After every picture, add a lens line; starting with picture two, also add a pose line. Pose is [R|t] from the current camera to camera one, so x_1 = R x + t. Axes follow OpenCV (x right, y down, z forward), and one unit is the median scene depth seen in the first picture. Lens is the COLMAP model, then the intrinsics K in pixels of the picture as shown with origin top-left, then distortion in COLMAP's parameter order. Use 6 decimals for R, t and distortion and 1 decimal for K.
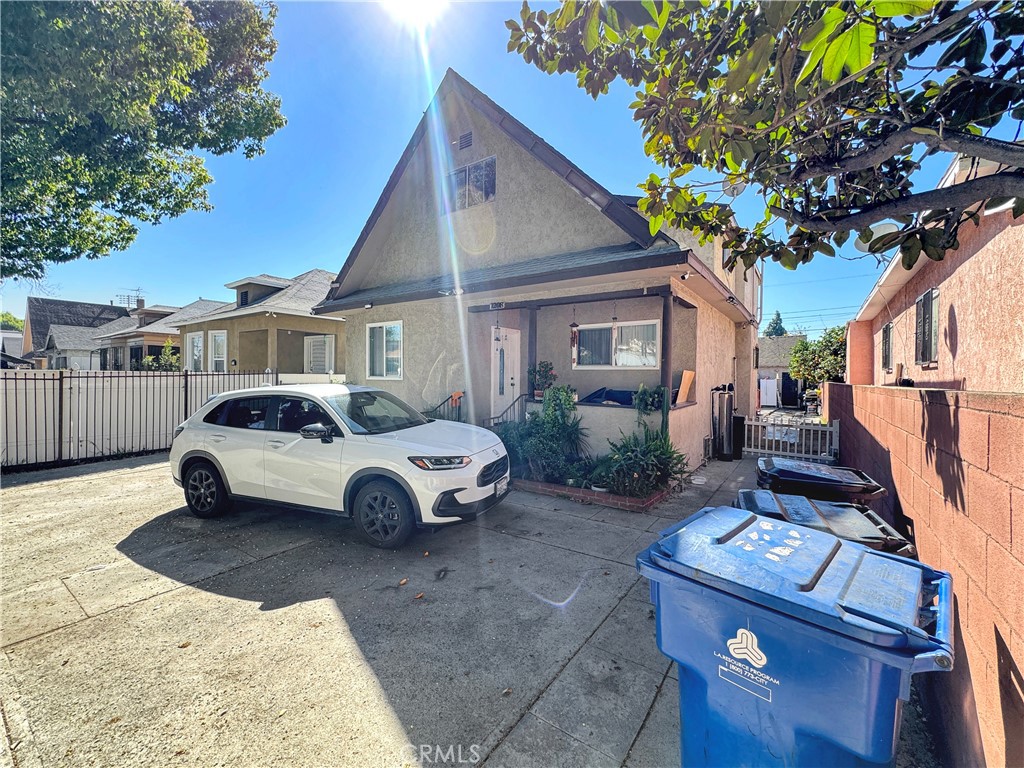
lens RADIAL K [[412.8, 0, 512.0], [0, 412.8, 384.0], [0, 0, 1]] dist [0.000195, -0.000011]
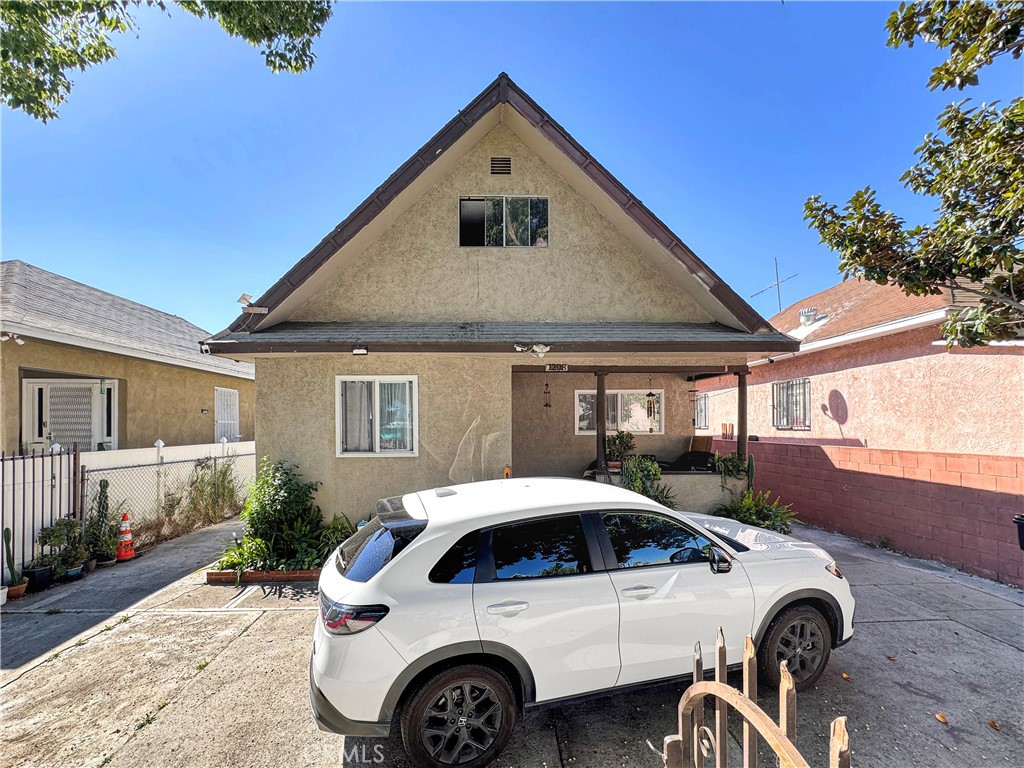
lens RADIAL K [[409.0, 0, 492.5], [0, 409.0, 425.6], [0, 0, 1]] dist [-0.002704, -0.000212]
pose [[0.809892, -0.018238, 0.586295, -0.695834], [0.027912, 0.999583, -0.007463, -0.066503], [-0.585914, 0.022409, 0.810063, 0.396510]]
